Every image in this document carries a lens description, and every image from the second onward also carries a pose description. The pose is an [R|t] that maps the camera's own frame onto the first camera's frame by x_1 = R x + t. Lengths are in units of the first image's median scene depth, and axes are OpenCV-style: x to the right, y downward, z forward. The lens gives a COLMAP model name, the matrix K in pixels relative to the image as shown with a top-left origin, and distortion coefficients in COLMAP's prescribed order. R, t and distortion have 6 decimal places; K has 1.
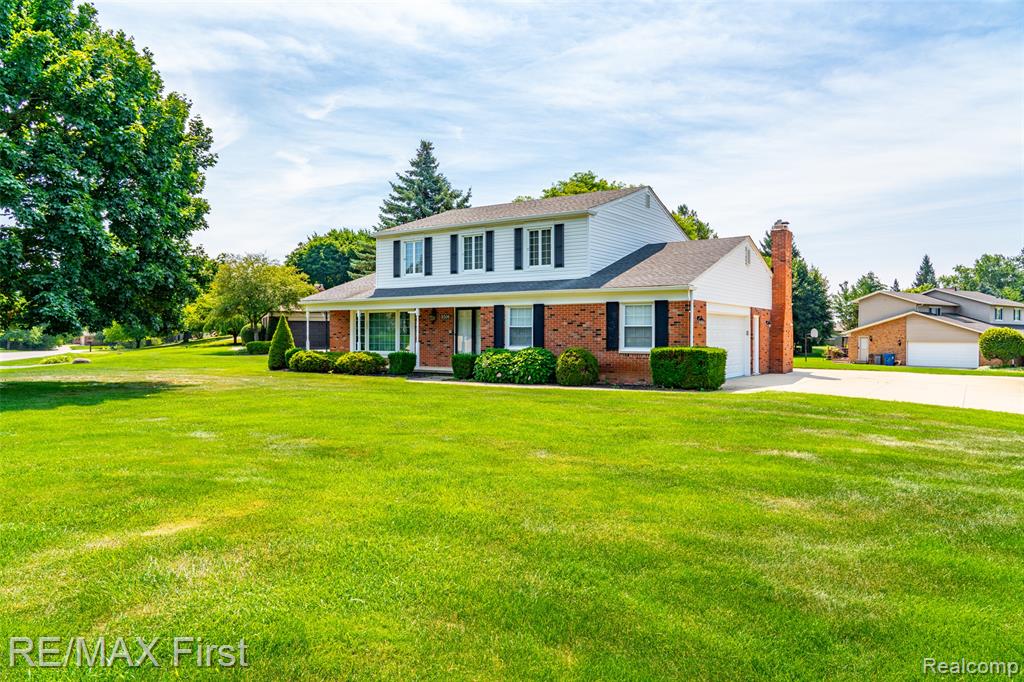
lens RADIAL K [[694.8, 0, 508.3], [0, 694.8, 341.6], [0, 0, 1]] dist [-0.031052, 0.002045]
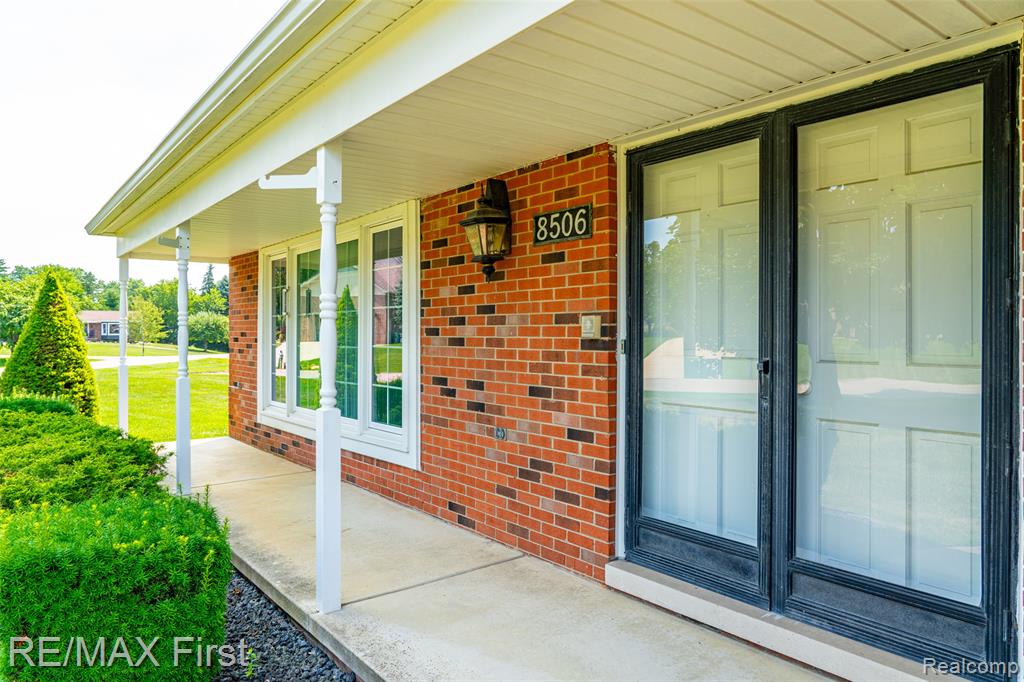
lens RADIAL K [[694.8, 0, 512.1], [0, 694.8, 337.2], [0, 0, 1]] dist [-0.031052, 0.002045]
pose [[0.945855, 0.003956, -0.324566, -0.059495], [-0.005298, 0.999981, -0.003251, -0.013096], [0.324547, 0.004794, 0.945857, 0.970541]]
